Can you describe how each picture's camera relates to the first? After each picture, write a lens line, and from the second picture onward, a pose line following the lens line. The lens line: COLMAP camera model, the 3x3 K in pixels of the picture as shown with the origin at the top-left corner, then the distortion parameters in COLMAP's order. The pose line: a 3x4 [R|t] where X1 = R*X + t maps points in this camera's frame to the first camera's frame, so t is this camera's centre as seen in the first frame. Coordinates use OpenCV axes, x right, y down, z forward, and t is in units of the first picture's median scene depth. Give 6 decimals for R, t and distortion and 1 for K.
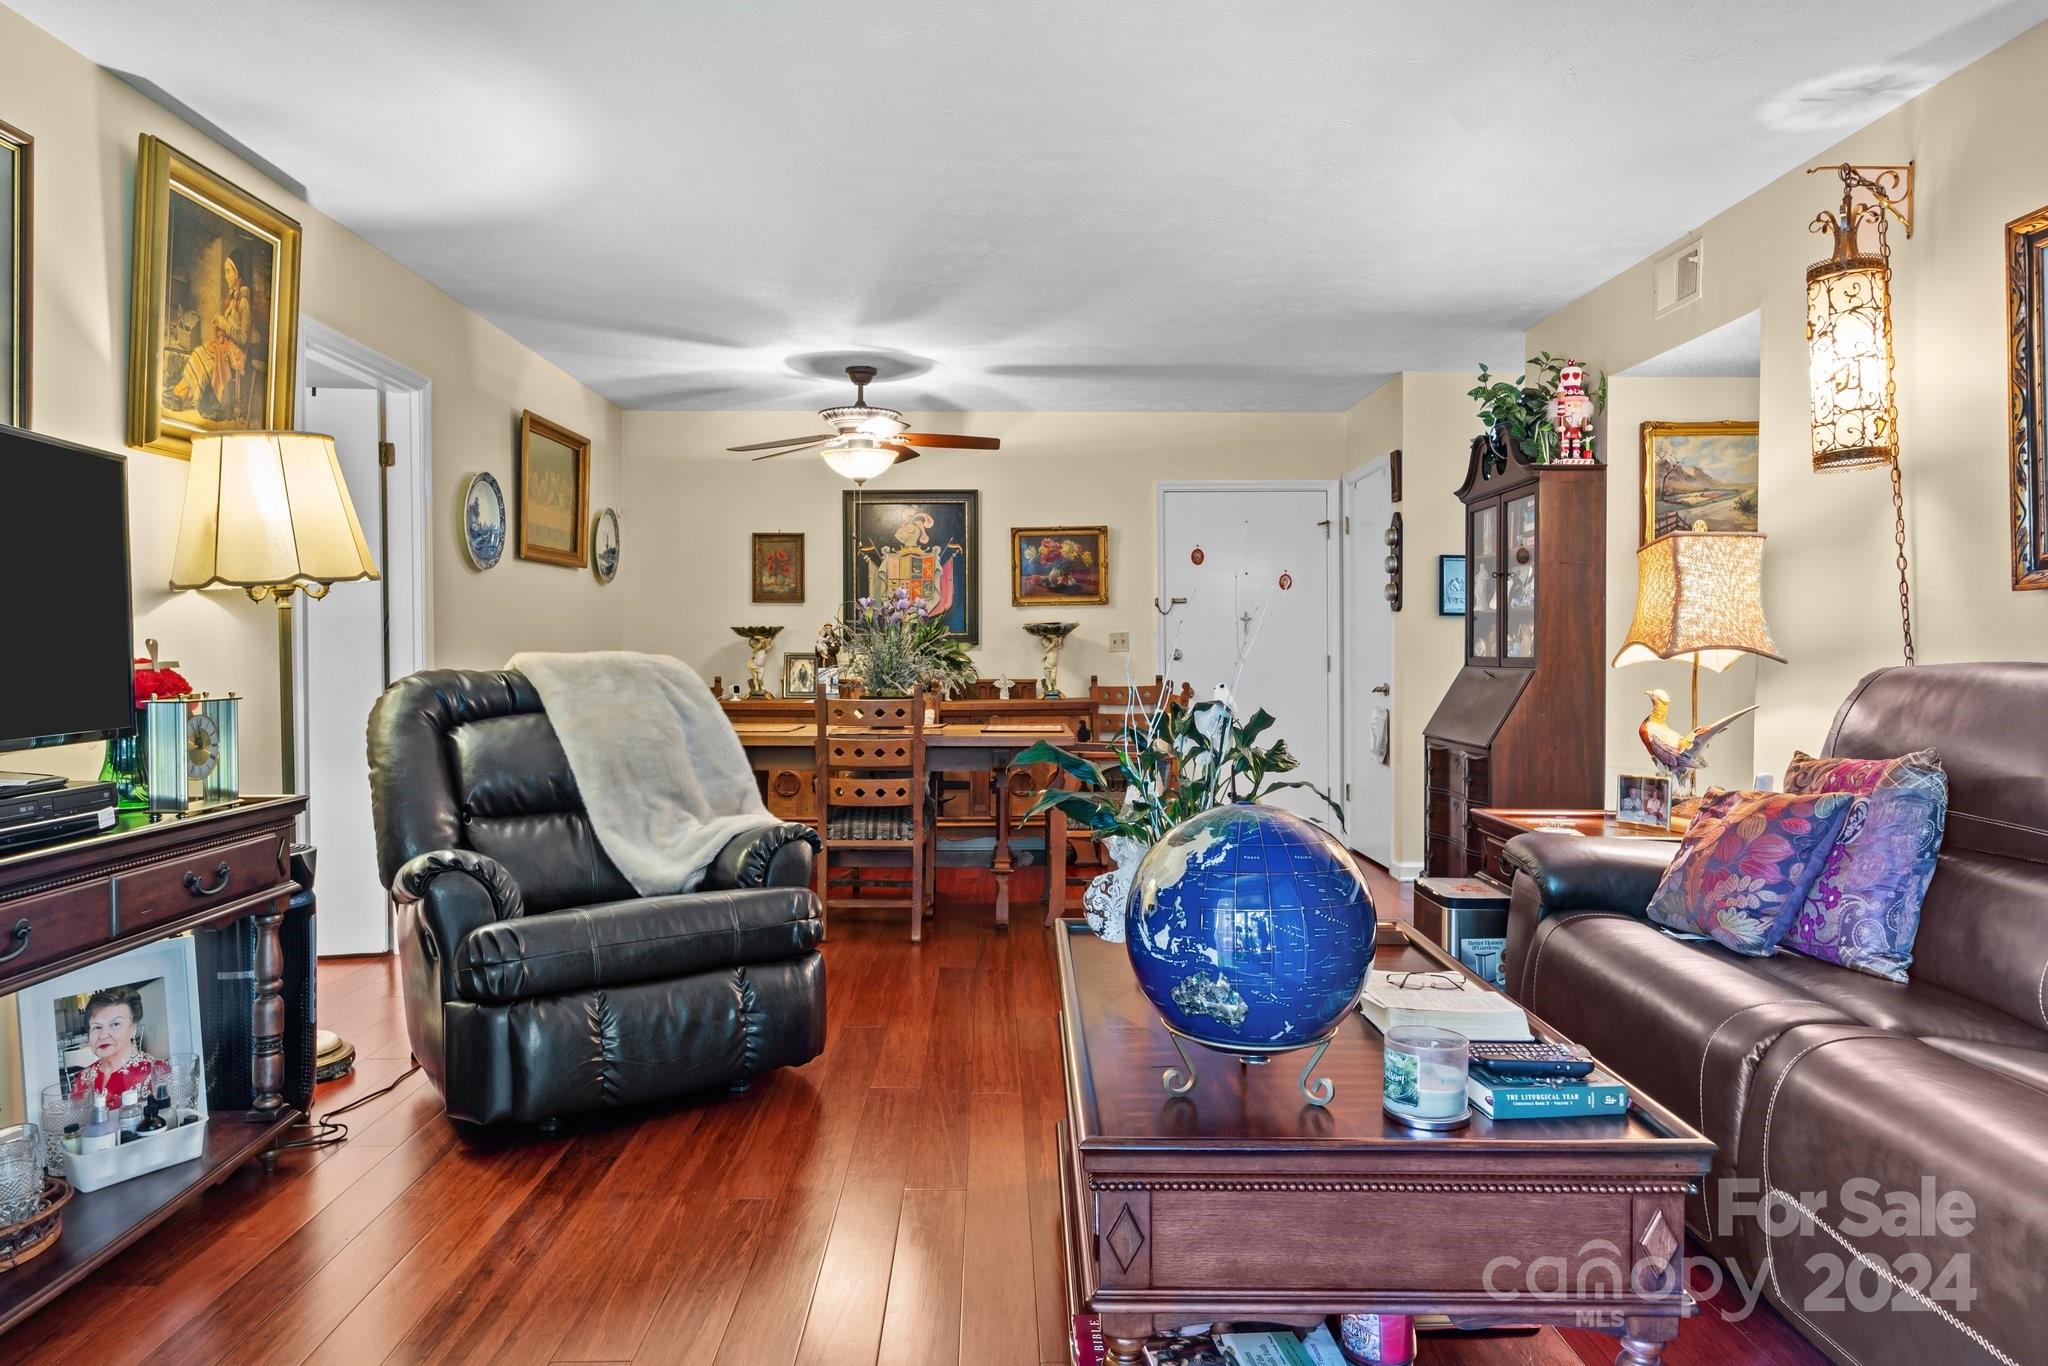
lens RADIAL K [[1272.8, 0, 1017.8], [0, 1272.8, 676.0], [0, 0, 1]] dist [0.002831, 0.002918]
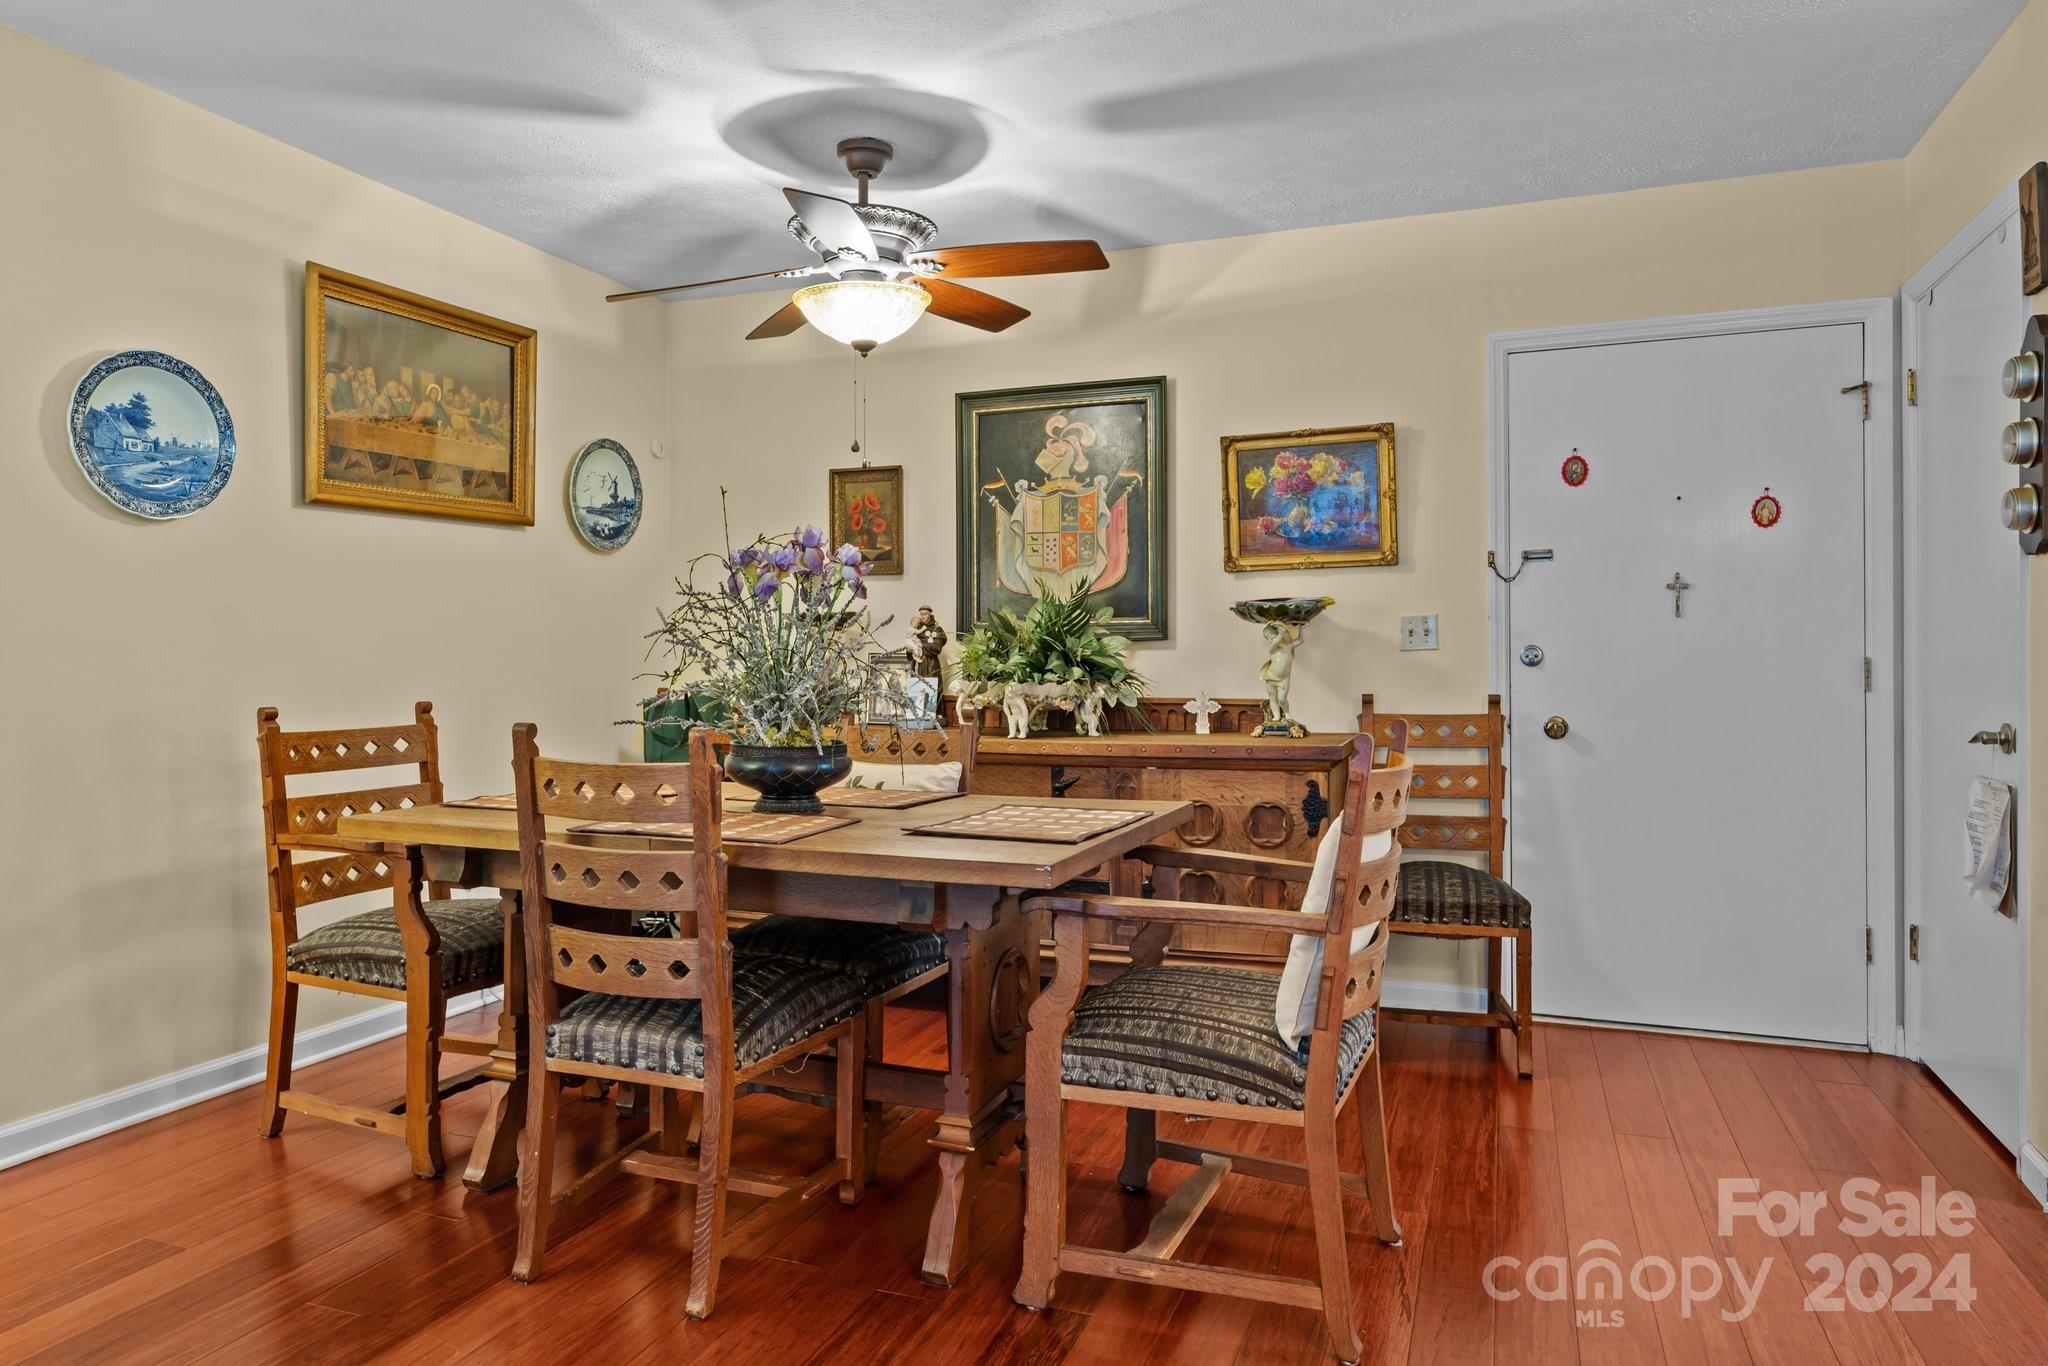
lens RADIAL K [[1272.8, 0, 1026.8], [0, 1272.8, 661.8], [0, 0, 1]] dist [0.002831, 0.002918]
pose [[0.927657, 0.002553, -0.373426, 0.129460], [-0.005482, 0.999962, -0.006783, -0.009792], [0.373394, 0.008340, 0.927635, 0.431700]]
